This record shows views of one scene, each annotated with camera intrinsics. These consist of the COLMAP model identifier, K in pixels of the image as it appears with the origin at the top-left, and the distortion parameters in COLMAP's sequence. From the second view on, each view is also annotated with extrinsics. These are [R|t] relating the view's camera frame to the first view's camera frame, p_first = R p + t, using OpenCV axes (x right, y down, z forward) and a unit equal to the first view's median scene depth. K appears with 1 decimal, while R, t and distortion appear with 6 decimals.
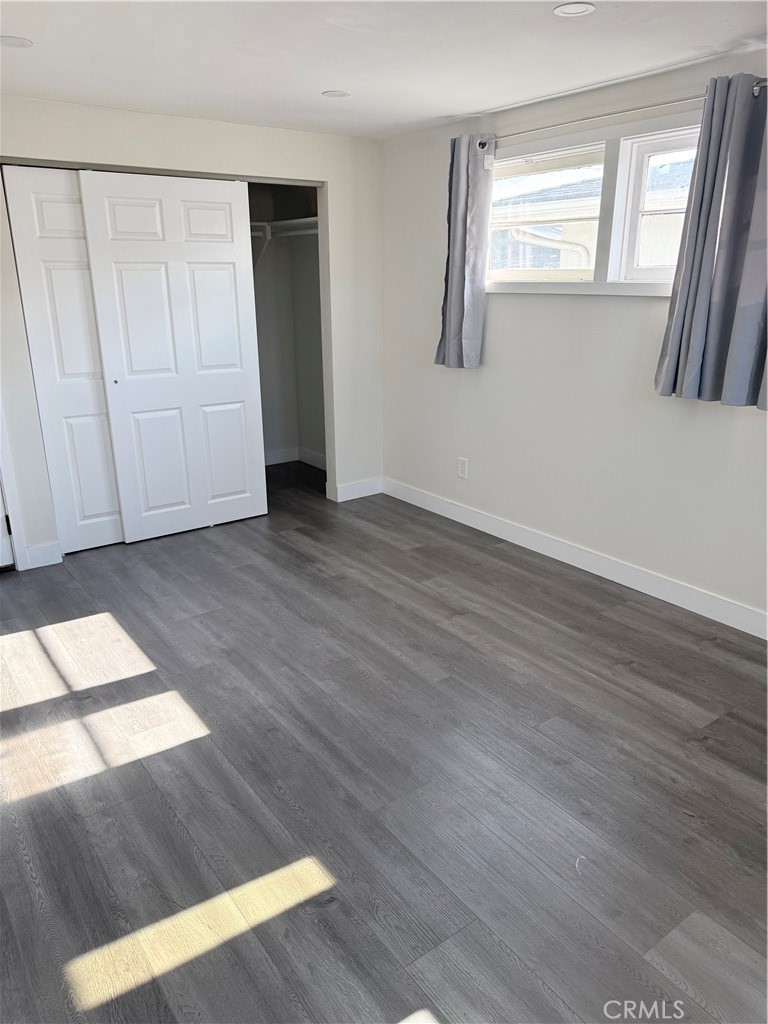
lens RADIAL K [[729.9, 0, 378.1], [0, 729.9, 510.7], [0, 0, 1]] dist [0.060789, -0.045930]
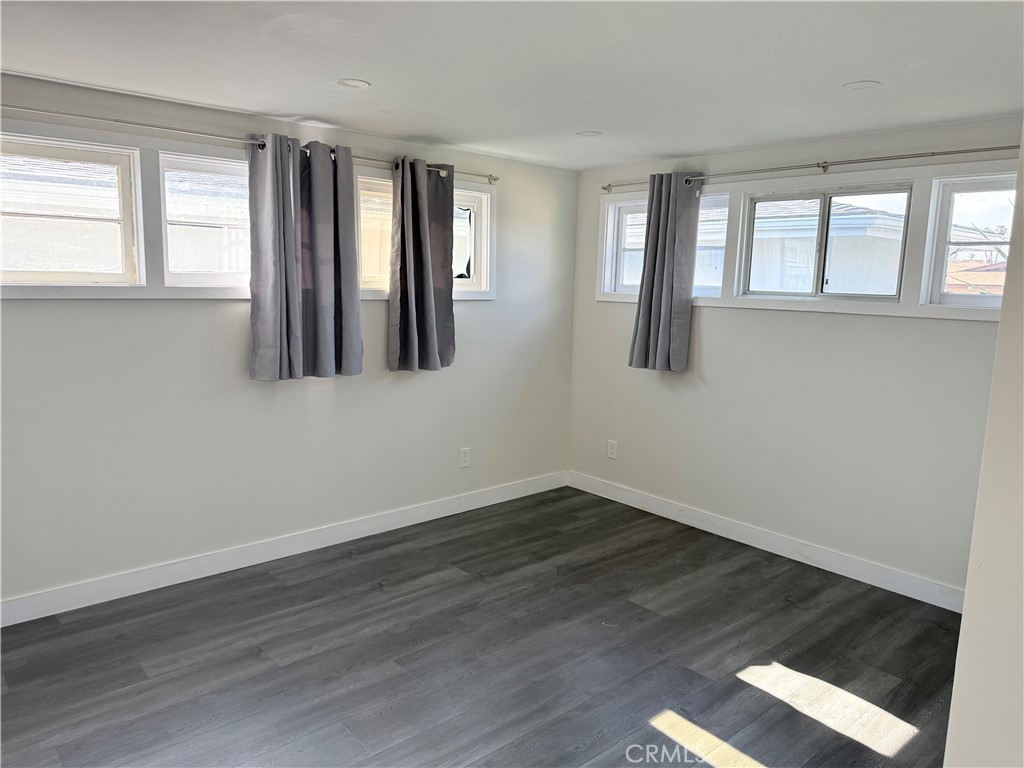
lens RADIAL K [[729.9, 0, 510.2], [0, 729.9, 390.3], [0, 0, 1]] dist [0.060789, -0.045930]
pose [[-0.090600, -0.156025, 0.983589, -0.770003], [0.288897, 0.941064, 0.175890, -0.233064], [-0.953064, 0.300091, -0.040185, 0.681481]]
